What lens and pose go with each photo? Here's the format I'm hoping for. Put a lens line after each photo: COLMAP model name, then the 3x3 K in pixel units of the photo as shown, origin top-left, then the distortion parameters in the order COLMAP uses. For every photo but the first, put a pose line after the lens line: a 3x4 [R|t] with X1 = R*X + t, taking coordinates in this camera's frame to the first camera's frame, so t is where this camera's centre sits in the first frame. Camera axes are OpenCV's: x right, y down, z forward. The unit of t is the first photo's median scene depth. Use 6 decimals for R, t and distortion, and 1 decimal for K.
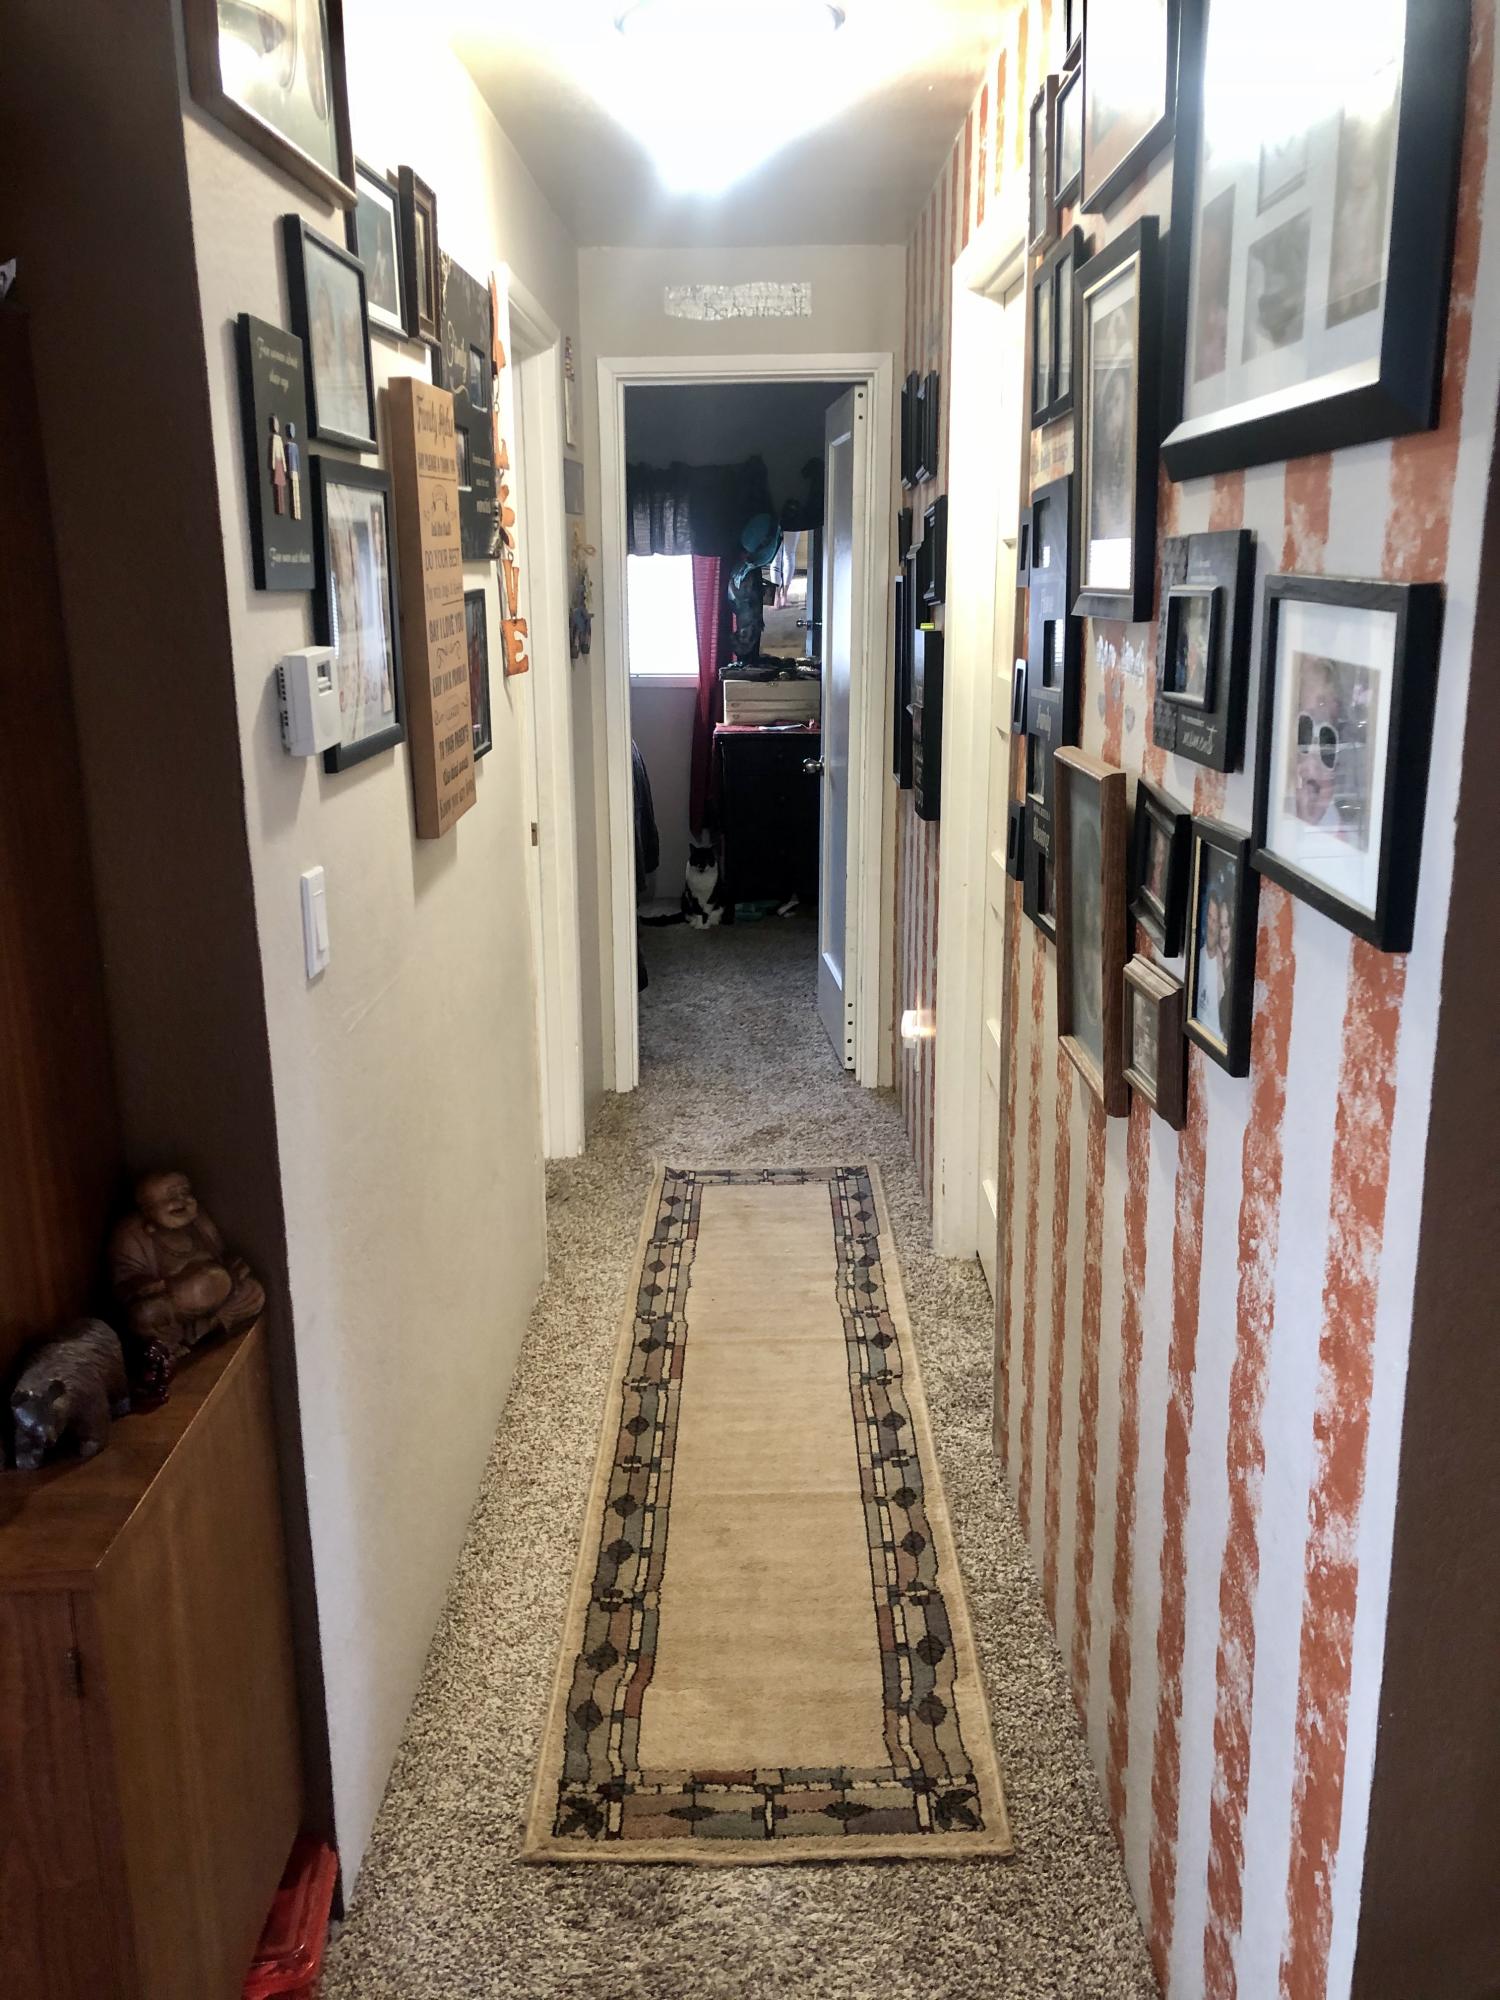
lens RADIAL K [[1661.5, 0, 751.0], [0, 1661.5, 989.8], [0, 0, 1]] dist [0.086386, -0.077175]
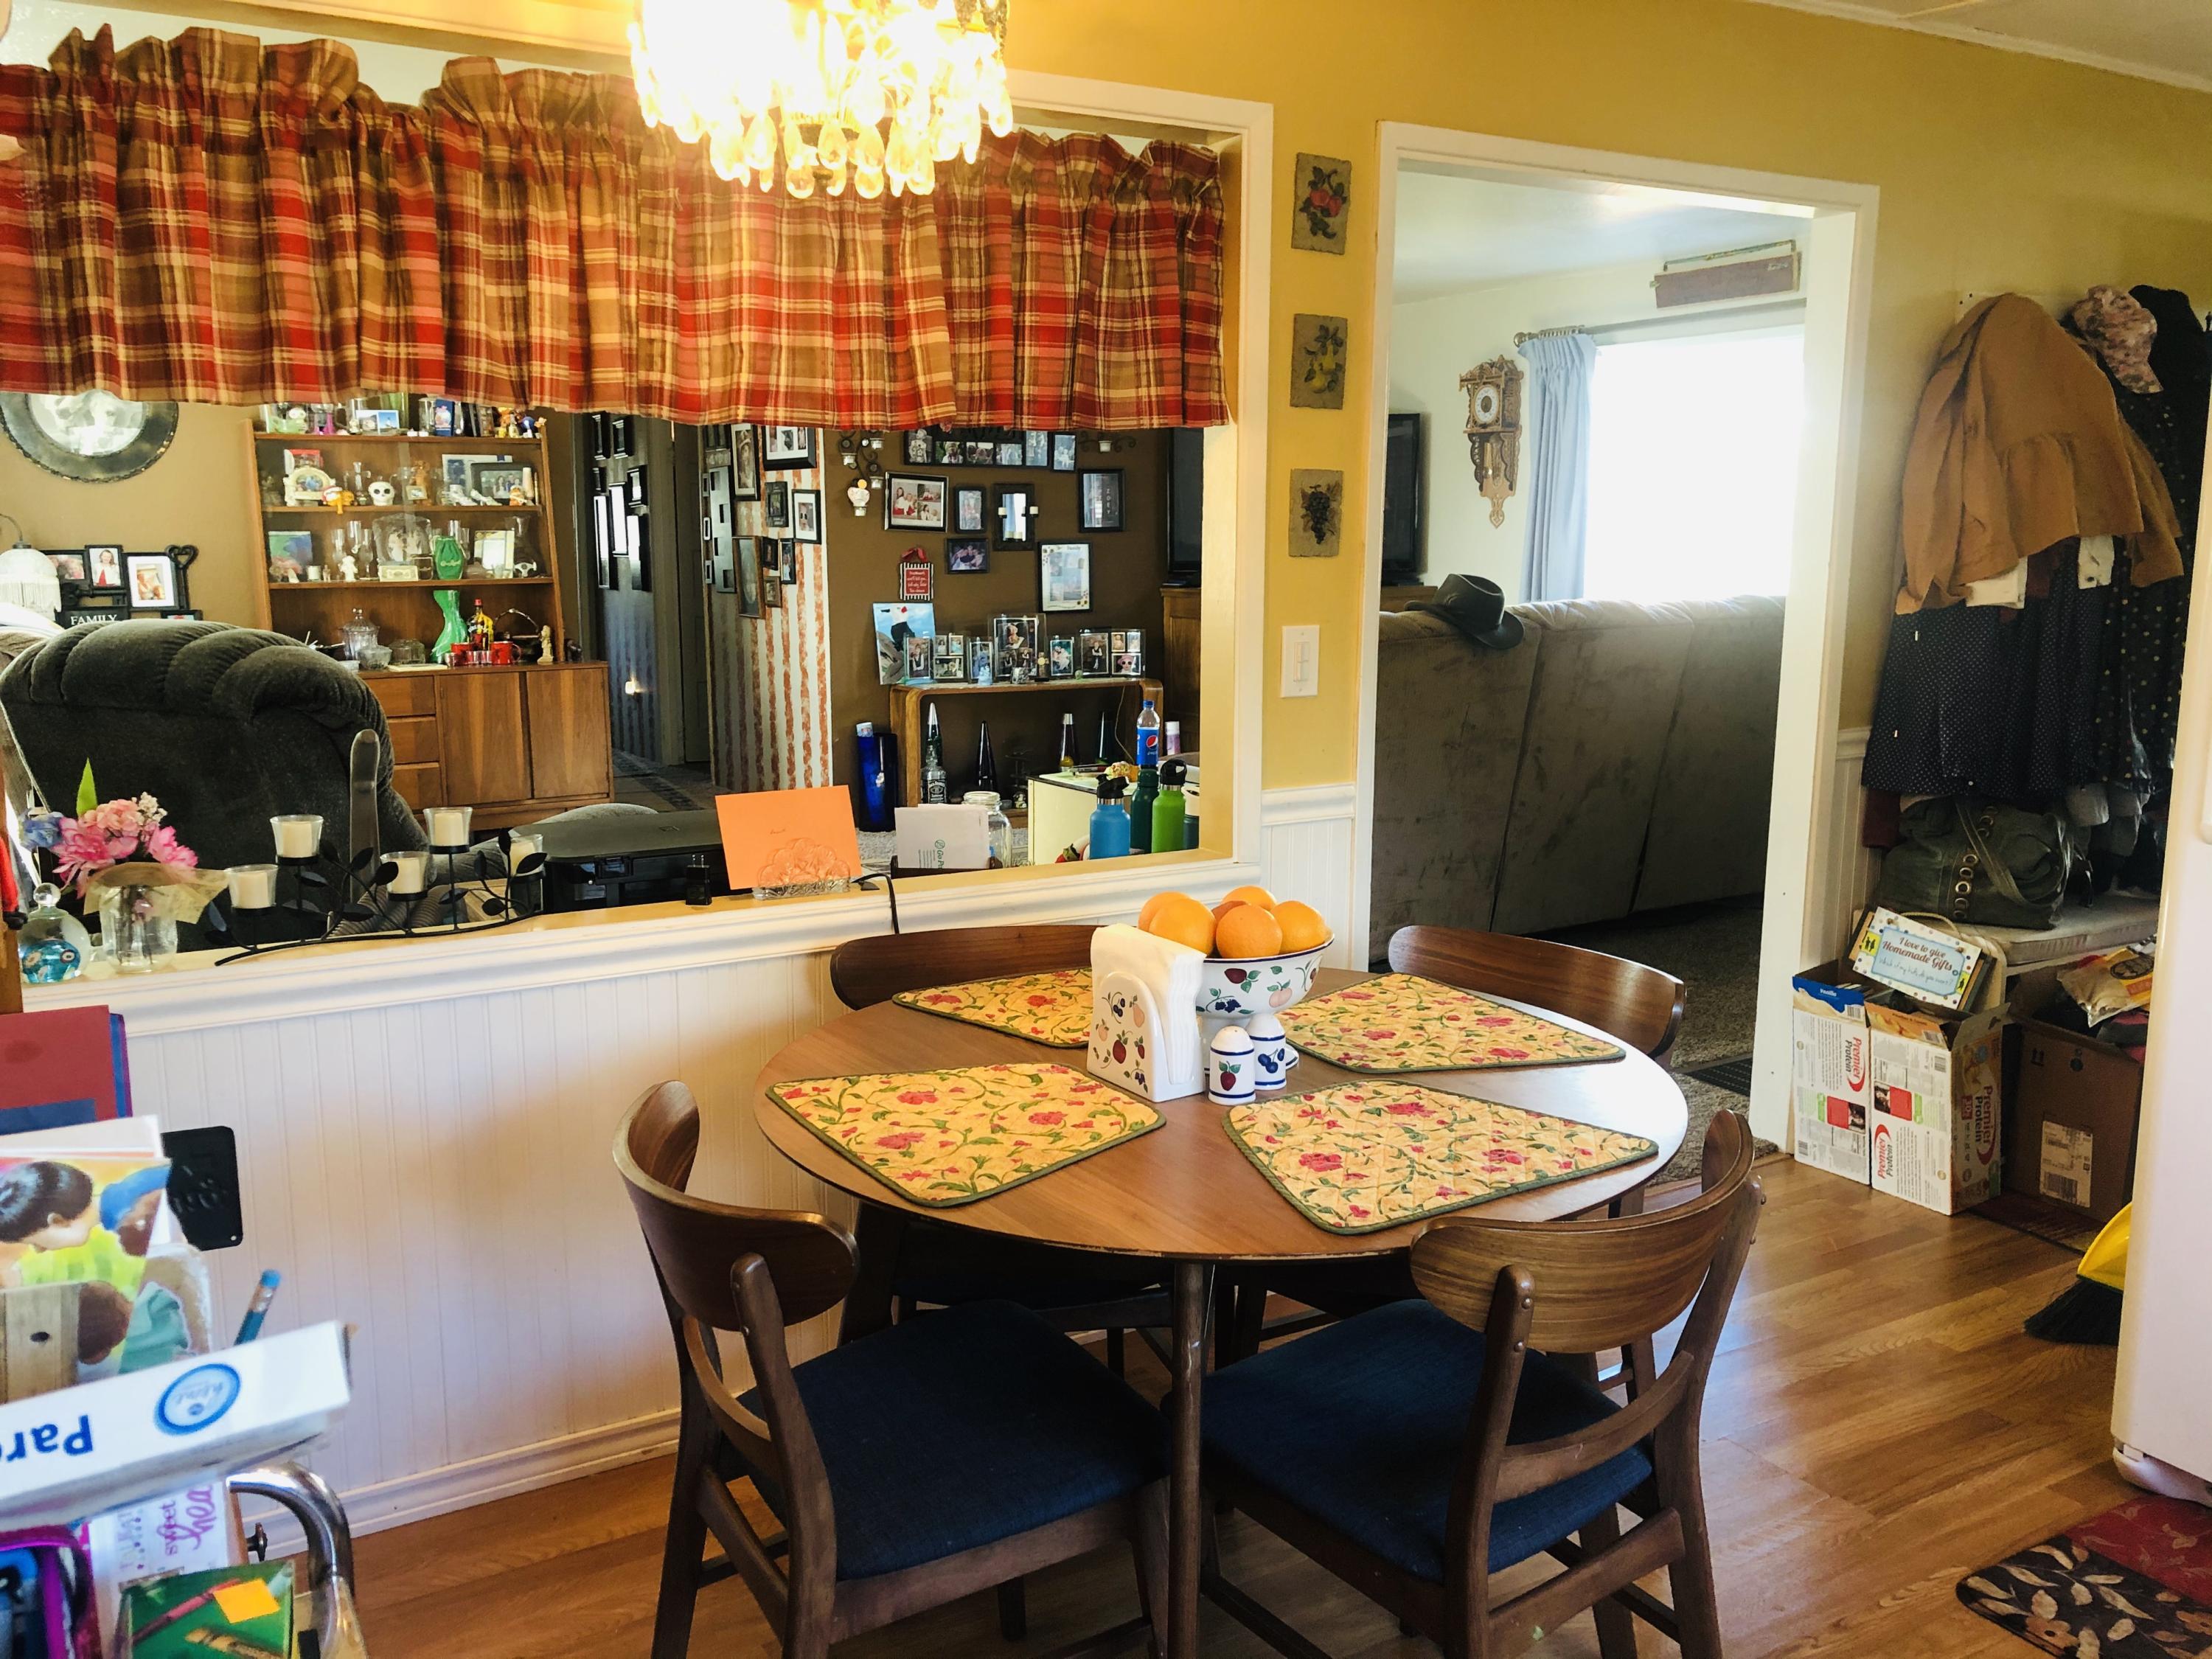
lens RADIAL K [[1837.7, 0, 1094.9], [0, 1837.7, 853.6], [0, 0, 1]] dist [0.086386, -0.077175]
pose [[0.866755, -0.078081, 0.492585, -1.939943], [0.109242, 0.993407, -0.034755, 1.282596], [-0.486624, 0.083935, 0.869570, -4.739700]]
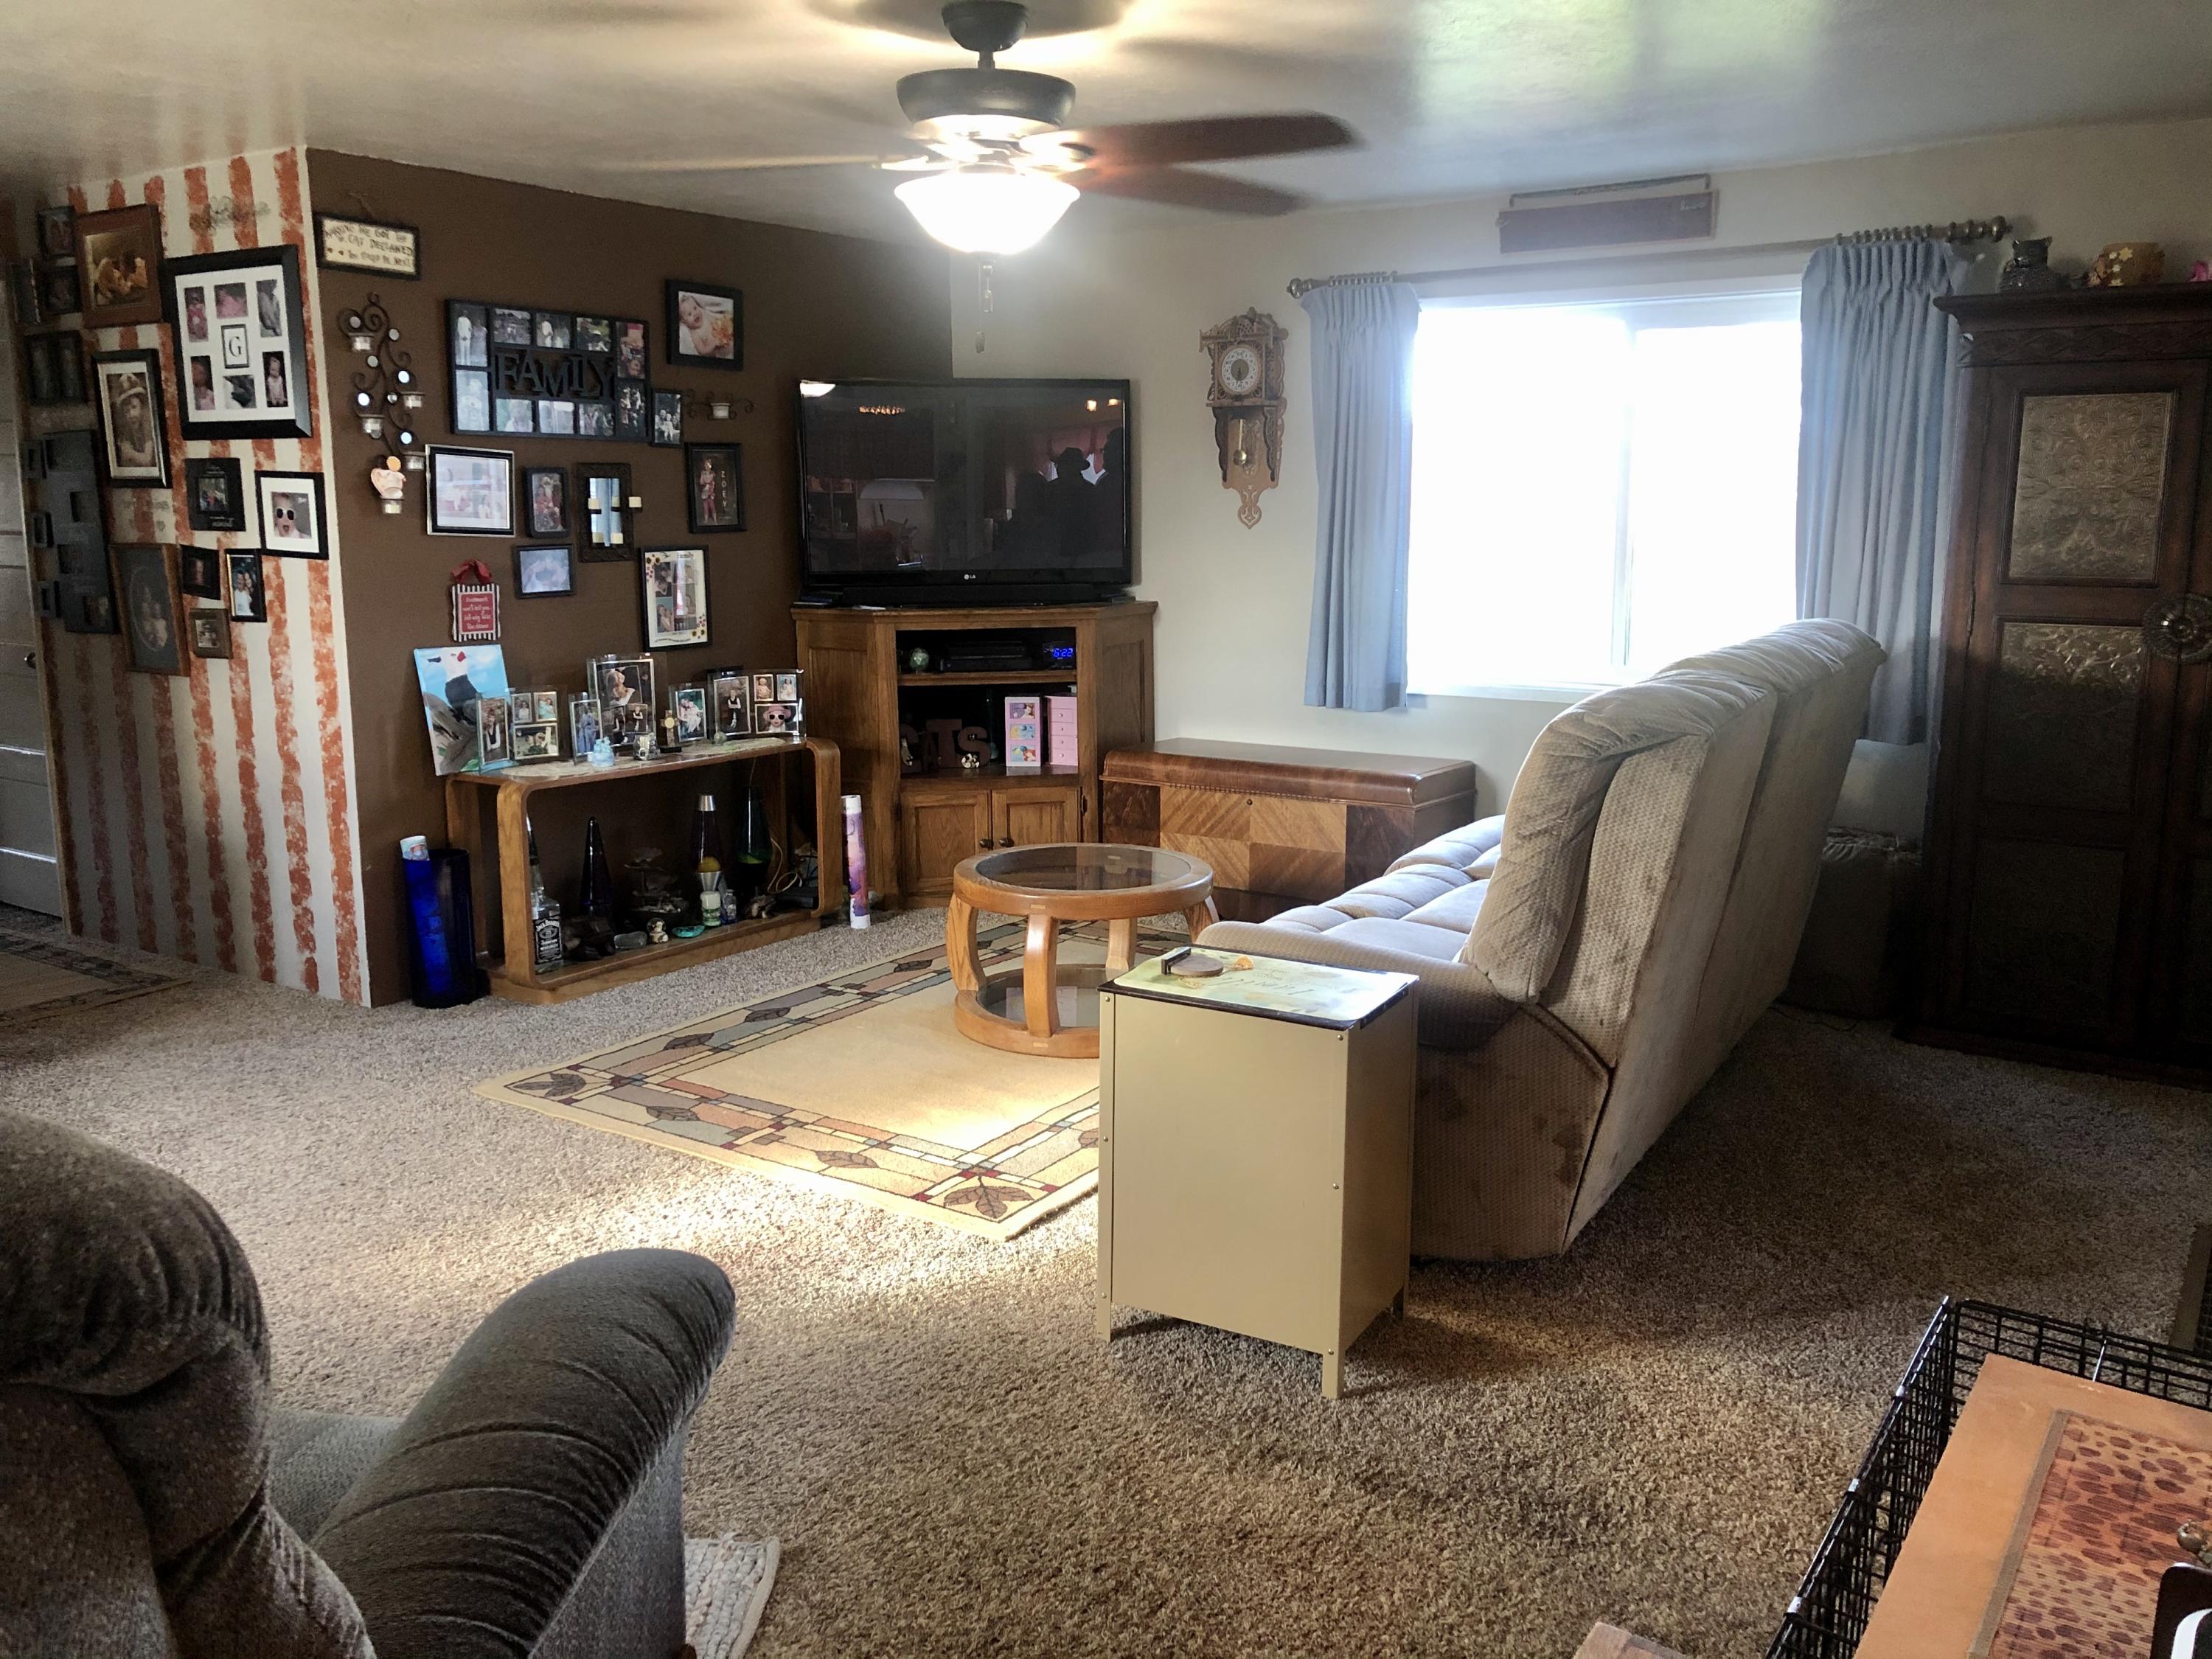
lens RADIAL K [[1837.7, 0, 1123.0], [0, 1837.7, 809.8], [0, 0, 1]] dist [0.086386, -0.077175]
pose [[0.576127, -0.128959, 0.807123, -1.855241], [0.188798, 0.981767, 0.022099, 0.694982], [-0.795256, 0.139651, 0.589970, -2.605968]]
